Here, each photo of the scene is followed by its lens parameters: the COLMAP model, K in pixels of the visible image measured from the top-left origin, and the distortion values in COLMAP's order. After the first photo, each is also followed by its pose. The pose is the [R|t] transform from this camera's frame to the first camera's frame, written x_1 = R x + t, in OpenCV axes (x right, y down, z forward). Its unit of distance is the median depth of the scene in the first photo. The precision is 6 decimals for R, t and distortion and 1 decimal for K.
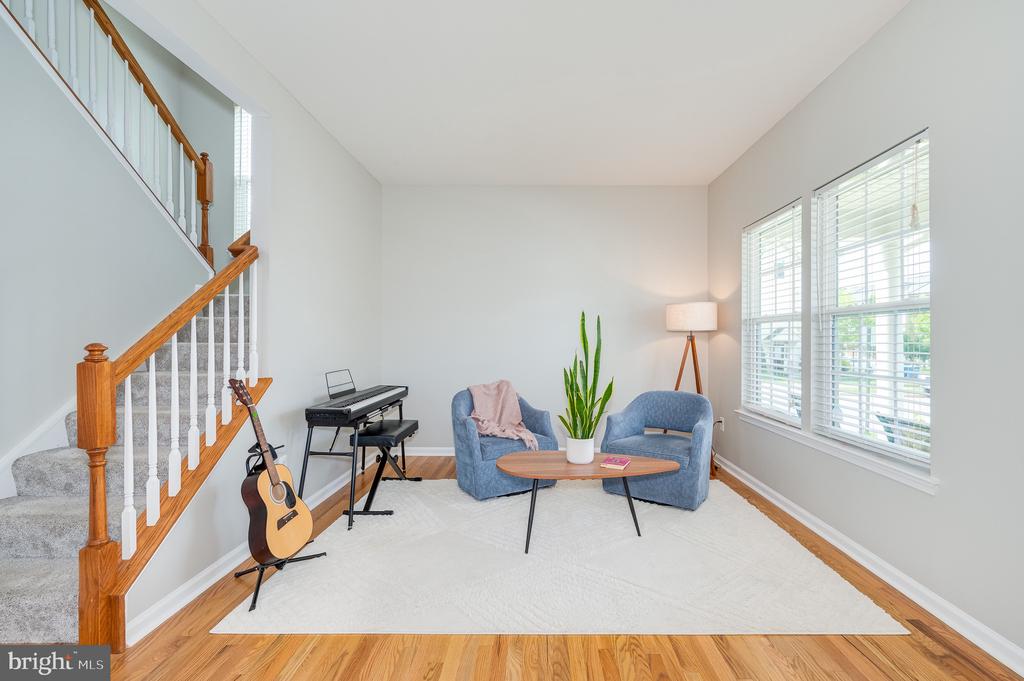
lens RADIAL K [[464.4, 0, 513.1], [0, 464.4, 334.5], [0, 0, 1]] dist [0.017577, 0.000157]
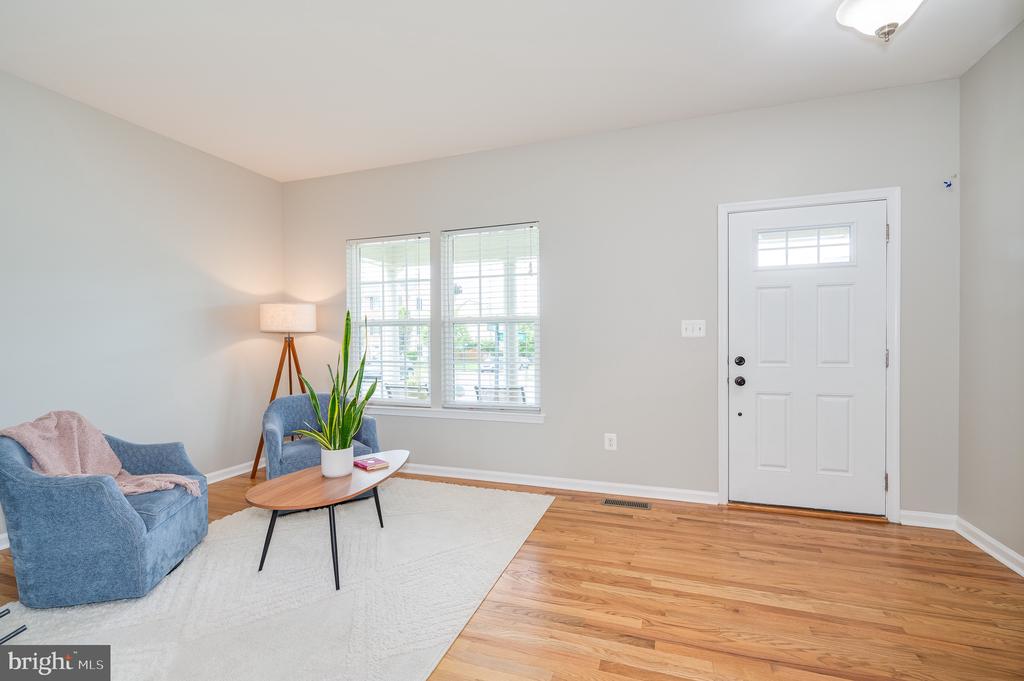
lens RADIAL K [[484.8, 0, 504.6], [0, 484.8, 344.6], [0, 0, 1]] dist [-0.003101, 0.000403]
pose [[0.297111, -0.013151, 0.954752, -0.663687], [-0.001252, 0.999899, 0.014163, 0.004399], [-0.954842, -0.005404, 0.297065, 0.405709]]
